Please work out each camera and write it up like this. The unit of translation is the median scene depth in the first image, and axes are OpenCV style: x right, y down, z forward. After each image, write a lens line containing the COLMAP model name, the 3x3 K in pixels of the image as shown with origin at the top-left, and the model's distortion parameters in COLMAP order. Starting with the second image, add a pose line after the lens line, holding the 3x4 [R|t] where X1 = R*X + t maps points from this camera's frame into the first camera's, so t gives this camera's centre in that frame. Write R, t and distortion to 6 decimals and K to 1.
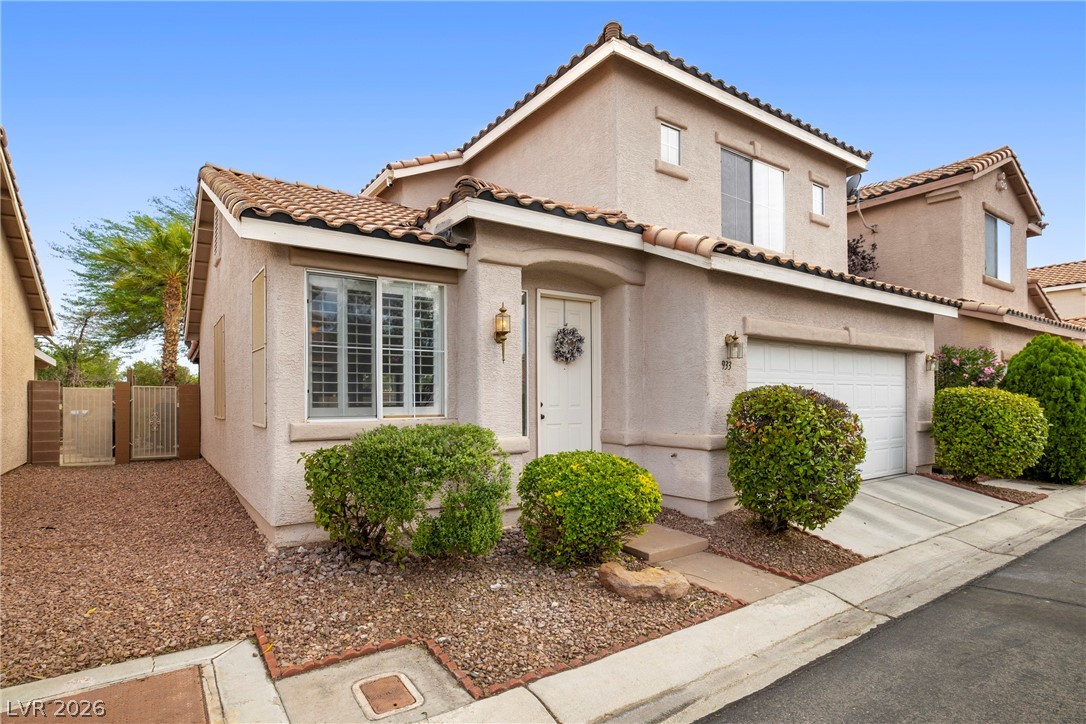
lens RADIAL K [[557.6, 0, 543.0], [0, 557.6, 362.0], [0, 0, 1]] dist [0.017092, 0.000283]
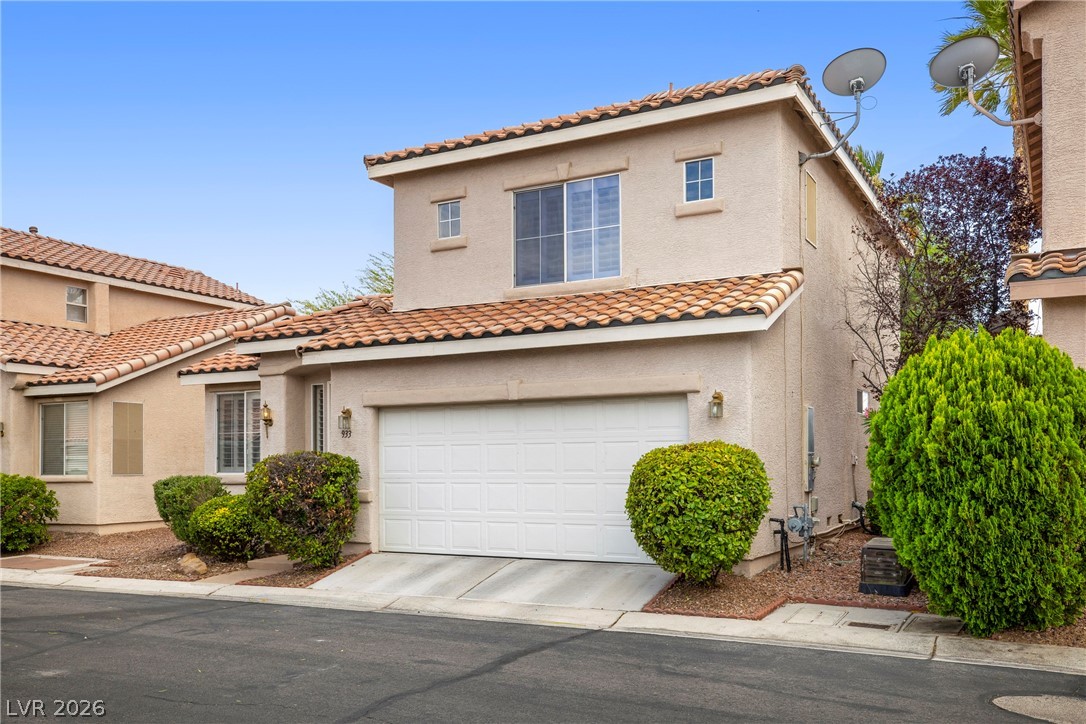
lens RADIAL K [[933.3, 0, 543.0], [0, 933.3, 362.0], [0, 0, 1]] dist [0.057019, -0.003248]
pose [[0.436905, -0.093665, -0.894618, 2.438681], [0.064965, 0.995252, -0.072474, 0.025606], [0.897158, -0.026455, 0.440916, 0.489189]]
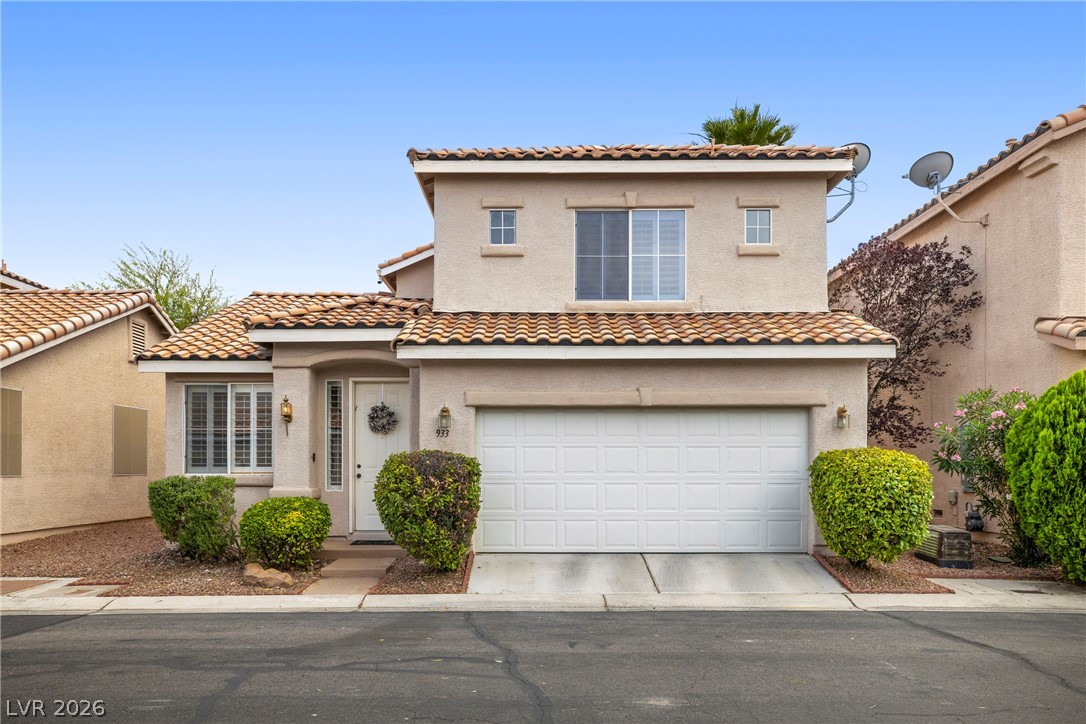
lens RADIAL K [[787.7, 0, 542.2], [0, 787.7, 400.7], [0, 0, 1]] dist [0.027878, 0.002971]
pose [[0.810525, -0.044790, -0.583989, 1.521496], [0.034153, 0.998989, -0.029217, -0.007858], [0.584708, 0.003736, 0.811235, -0.251175]]
